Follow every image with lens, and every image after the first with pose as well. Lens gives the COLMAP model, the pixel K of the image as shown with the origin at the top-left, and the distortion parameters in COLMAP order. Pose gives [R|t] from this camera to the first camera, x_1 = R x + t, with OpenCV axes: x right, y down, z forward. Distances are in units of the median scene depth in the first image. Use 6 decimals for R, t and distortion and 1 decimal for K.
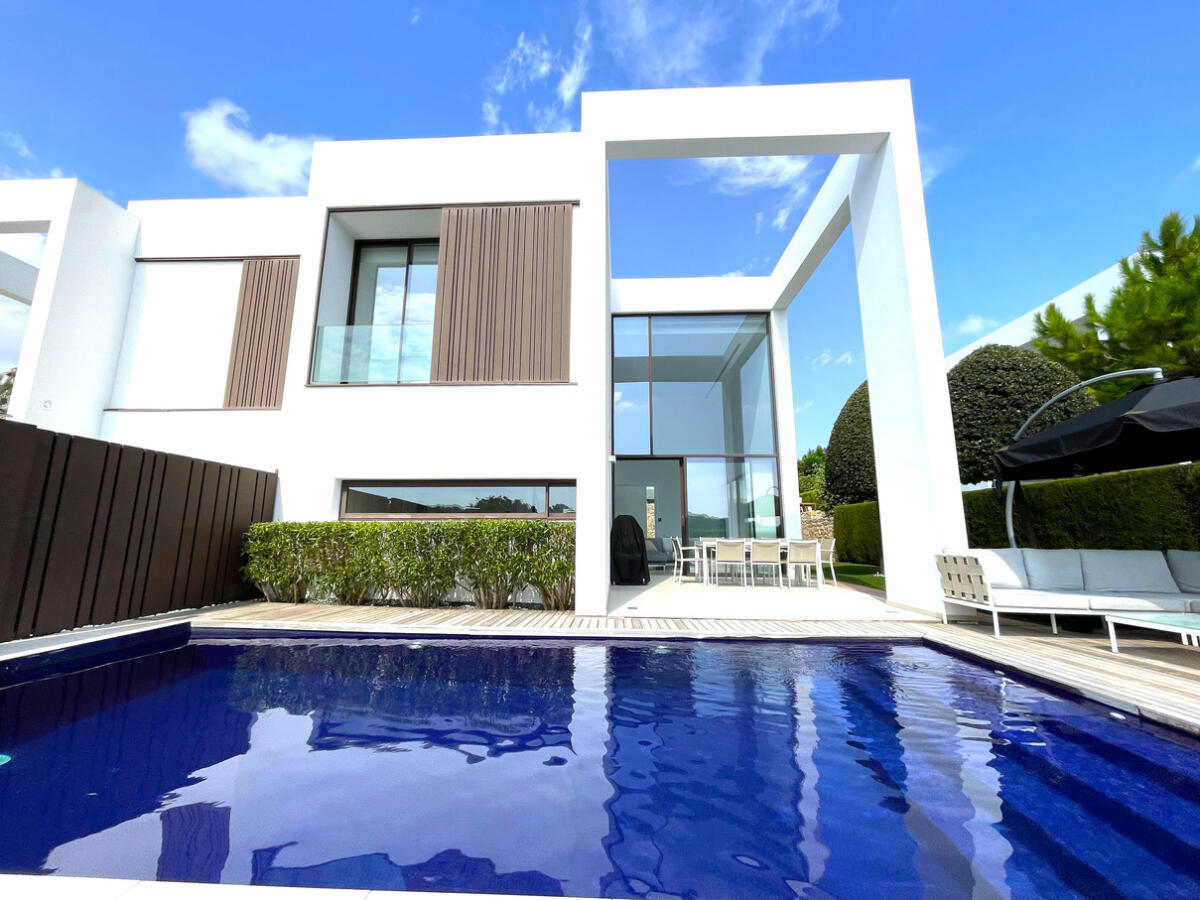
lens RADIAL K [[488.5, 0, 594.9], [0, 488.5, 449.9], [0, 0, 1]] dist [0.001789, 0.000248]
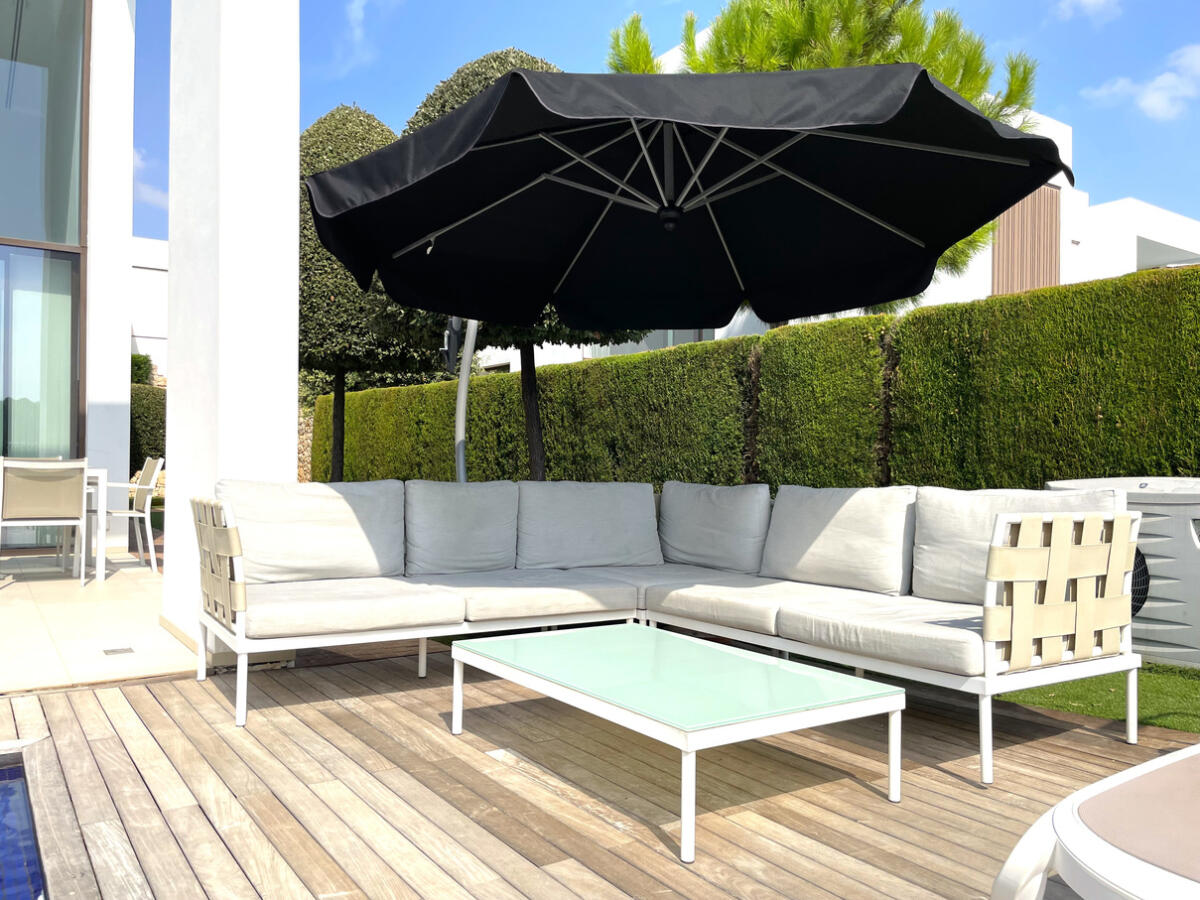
lens RADIAL K [[920.4, 0, 596.7], [0, 920.4, 454.4], [0, 0, 1]] dist [-0.014422, -0.008875]
pose [[0.802245, 0.010544, 0.596902, 0.388542], [-0.111495, 0.984898, 0.132453, 0.041616], [-0.586491, -0.172812, 0.791305, 0.208064]]
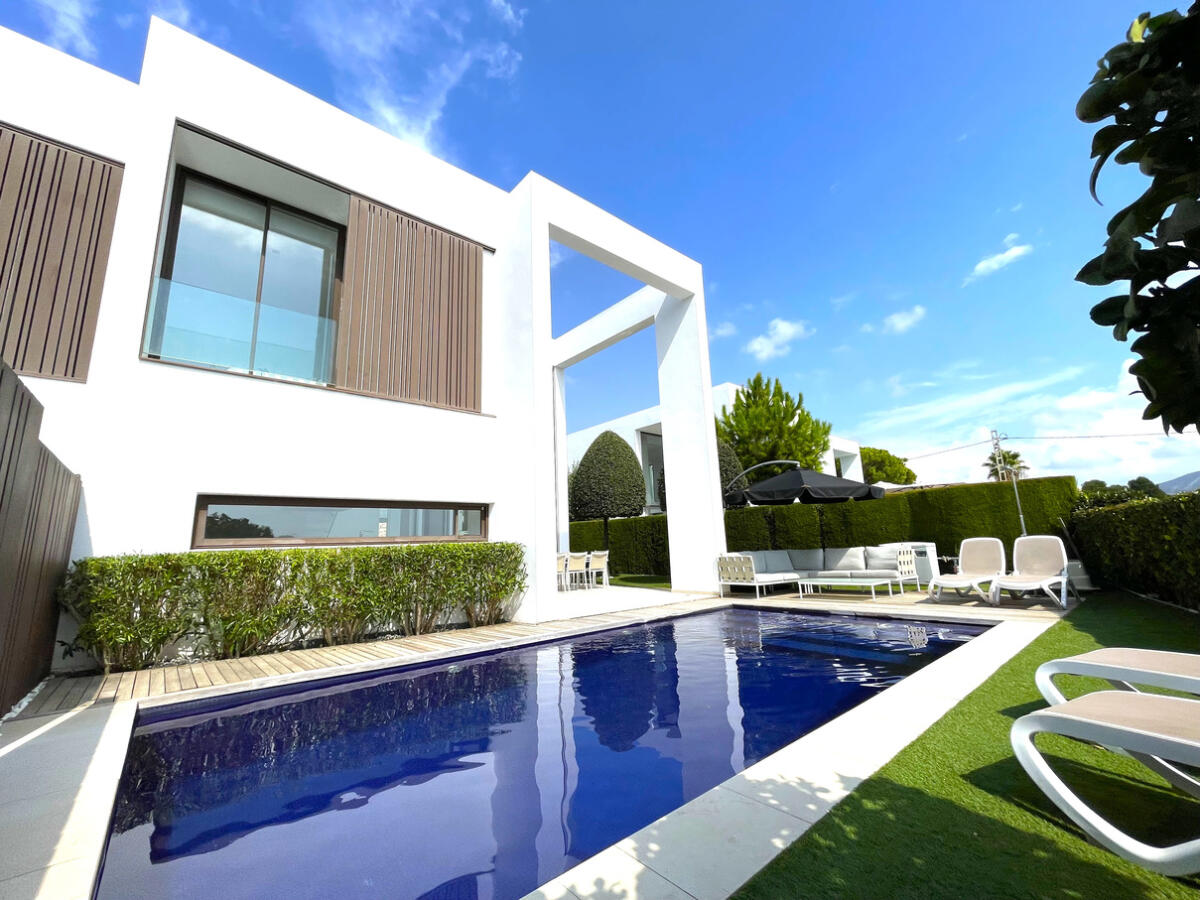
lens RADIAL K [[488.5, 0, 602.9], [0, 488.5, 449.7], [0, 0, 1]] dist [0.001789, 0.000248]
pose [[0.724314, 0.105135, 0.681408, -0.591854], [-0.081262, 0.994435, -0.067054, -0.007478], [-0.684665, -0.006804, 0.728826, 0.029960]]
